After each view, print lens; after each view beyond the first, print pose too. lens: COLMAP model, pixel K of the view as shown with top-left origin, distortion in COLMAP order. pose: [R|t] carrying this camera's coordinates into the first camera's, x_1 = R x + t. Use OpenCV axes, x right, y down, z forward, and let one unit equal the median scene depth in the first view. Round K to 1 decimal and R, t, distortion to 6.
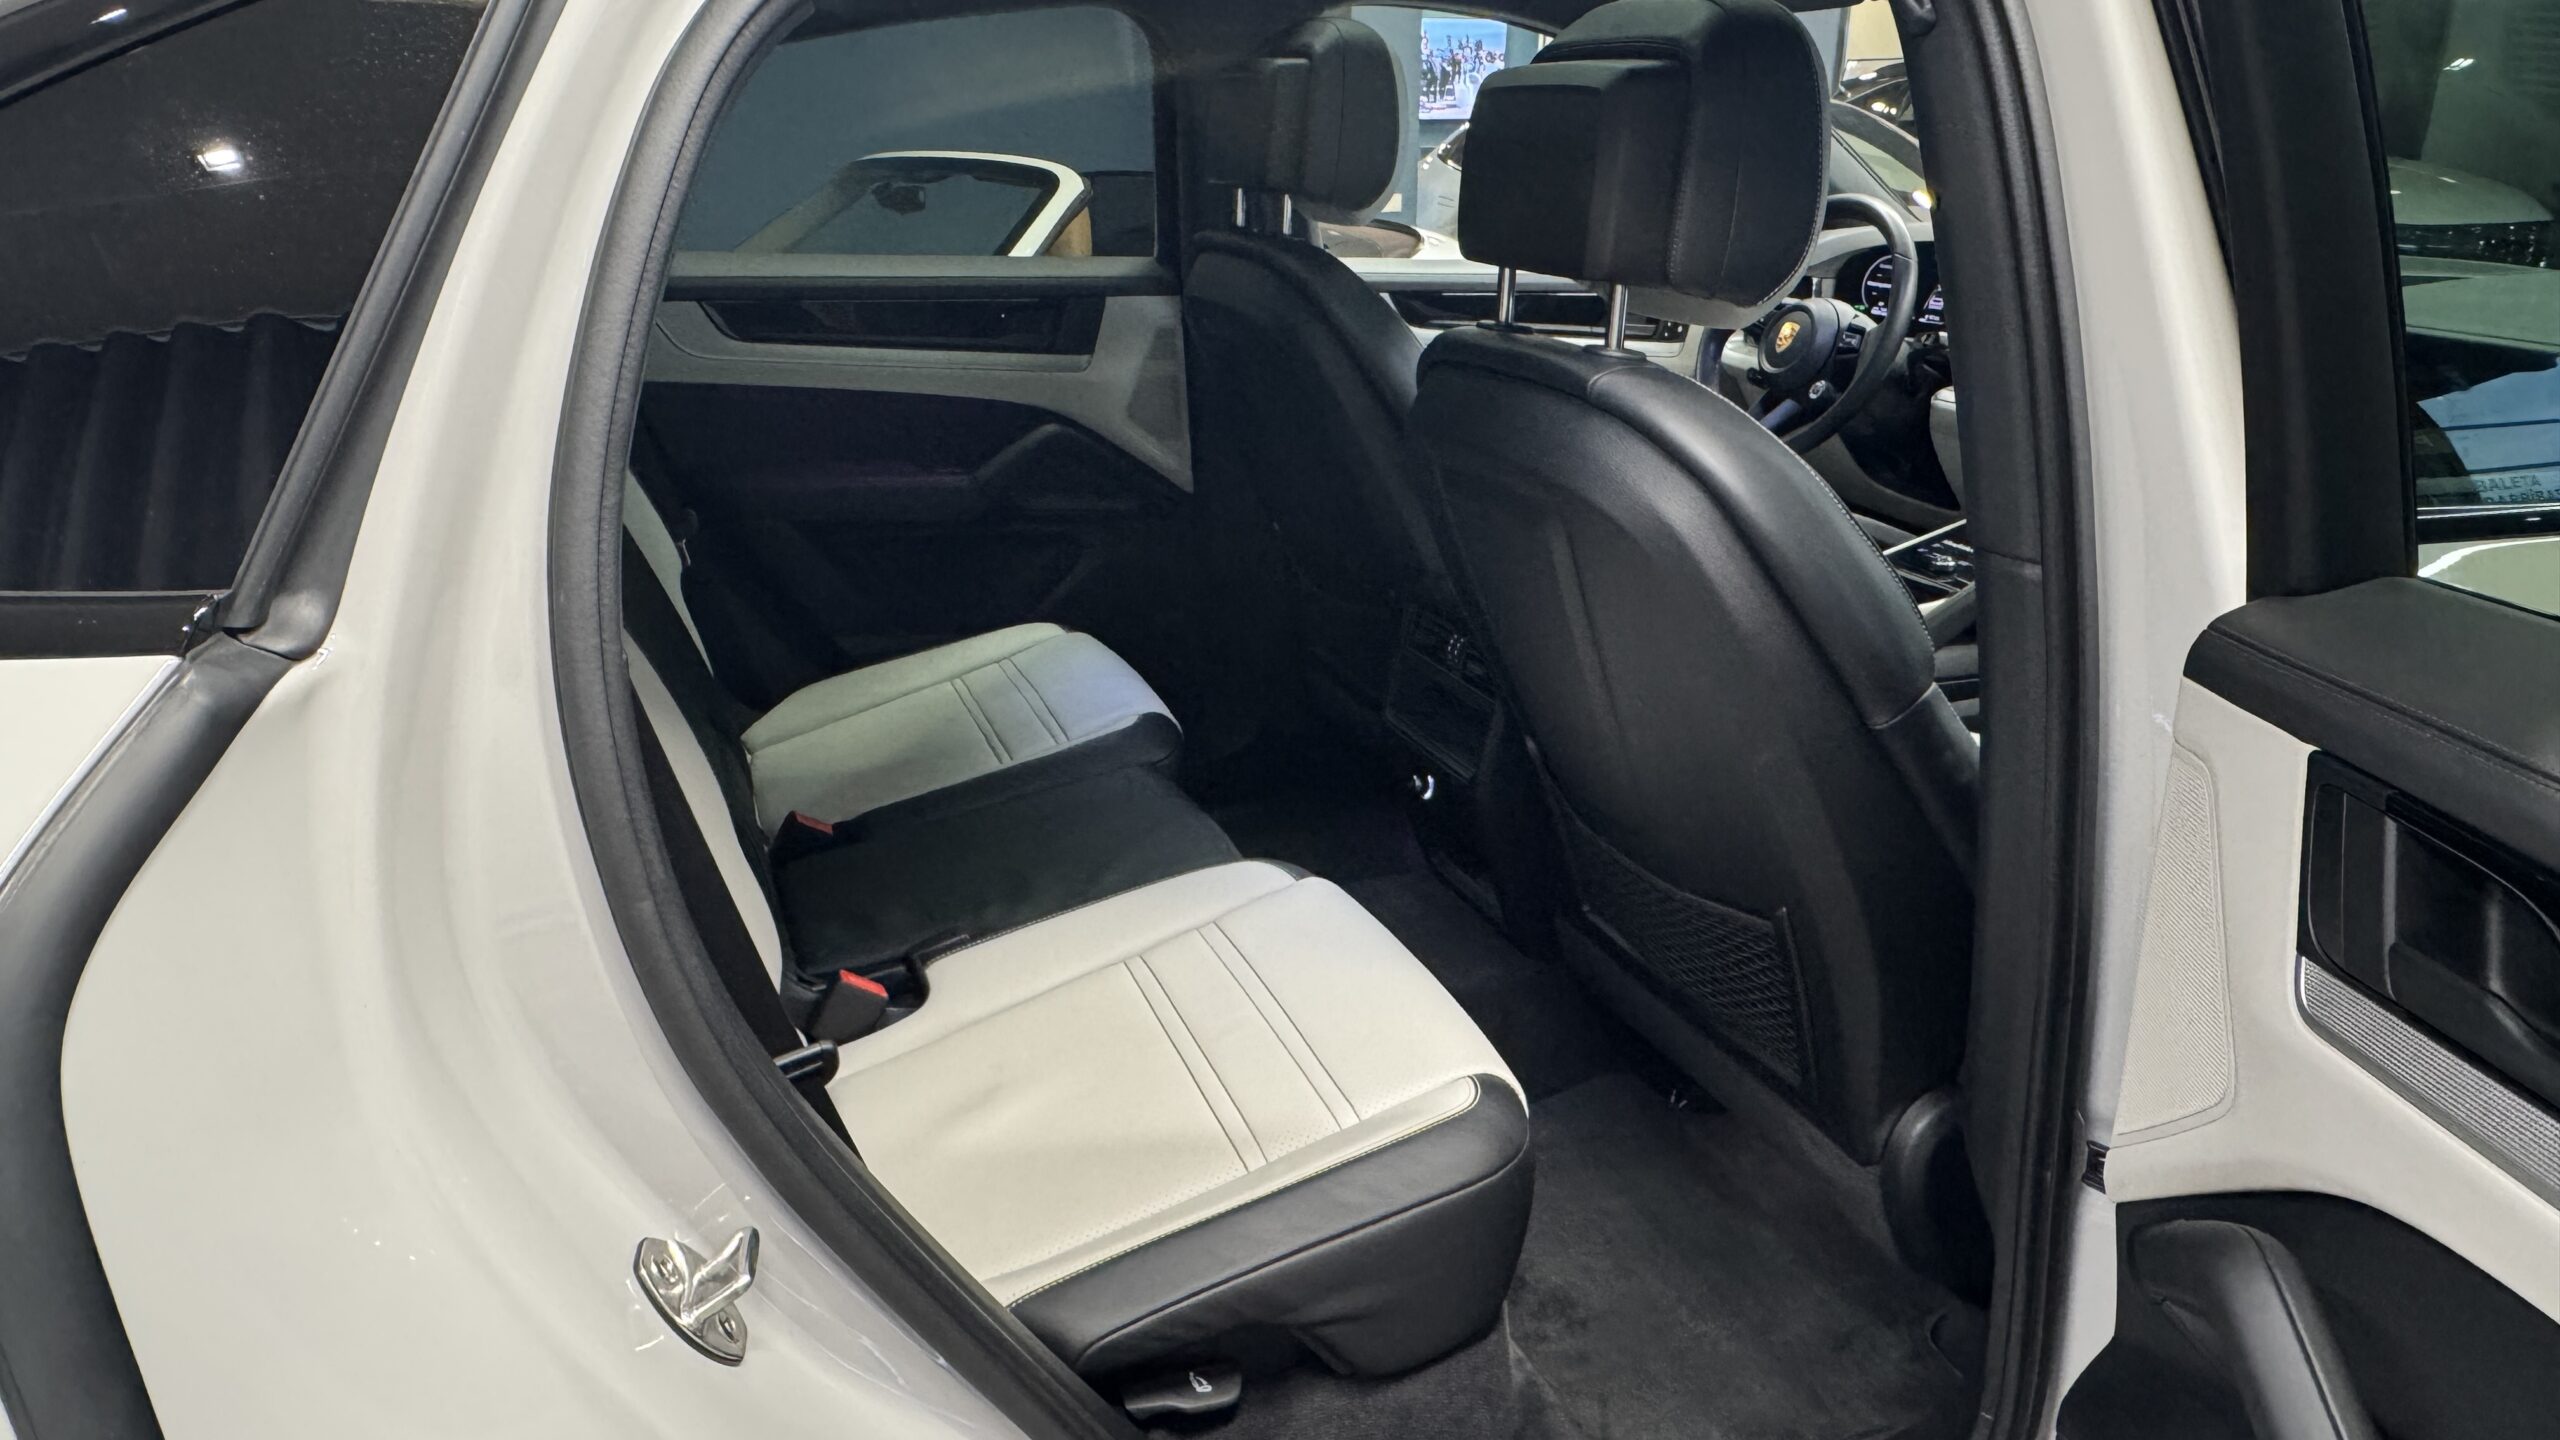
lens RADIAL K [[1630.0, 0, 1266.3], [0, 1630.0, 724.9], [0, 0, 1]] dist [0.000262, -0.000227]
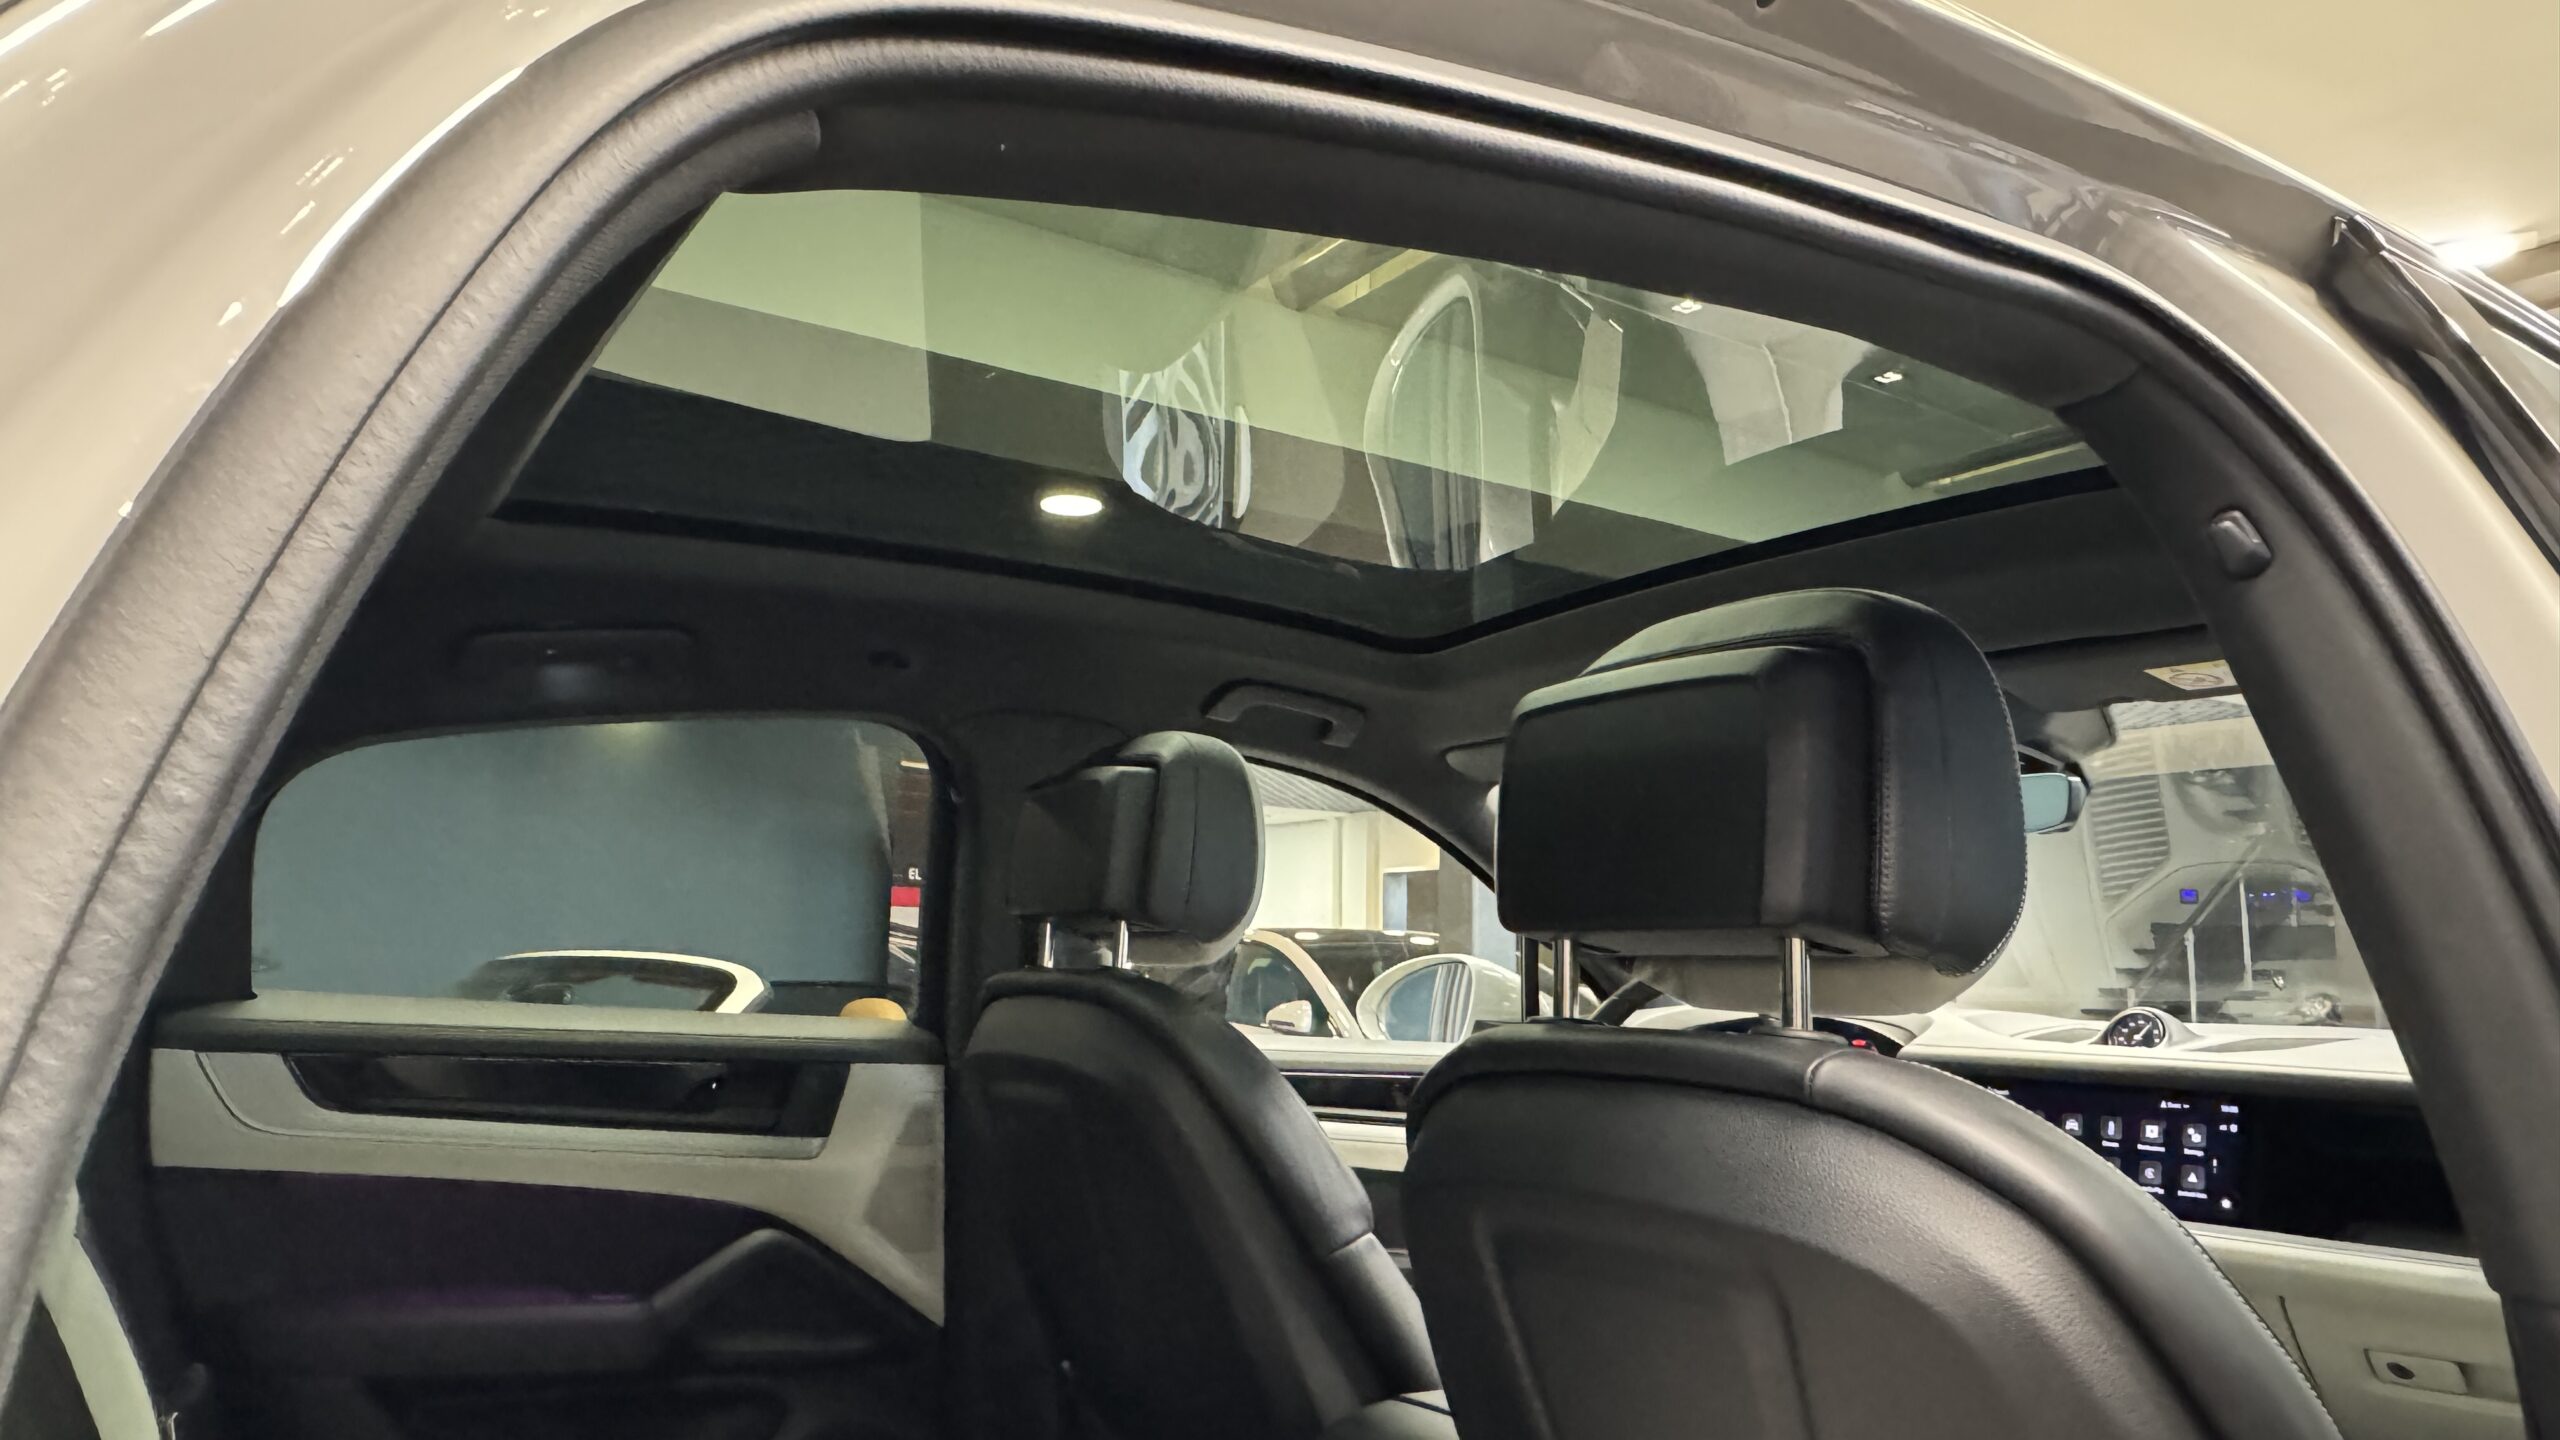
lens RADIAL K [[1640.1, 0, 1276.7], [0, 1640.1, 717.8], [0, 0, 1]] dist [-0.009518, -0.000822]
pose [[0.974424, 0.052345, 0.218537, -0.077860], [0.062107, 0.871881, -0.485764, -0.011491], [-0.215965, 0.486913, 0.846330, 0.200861]]
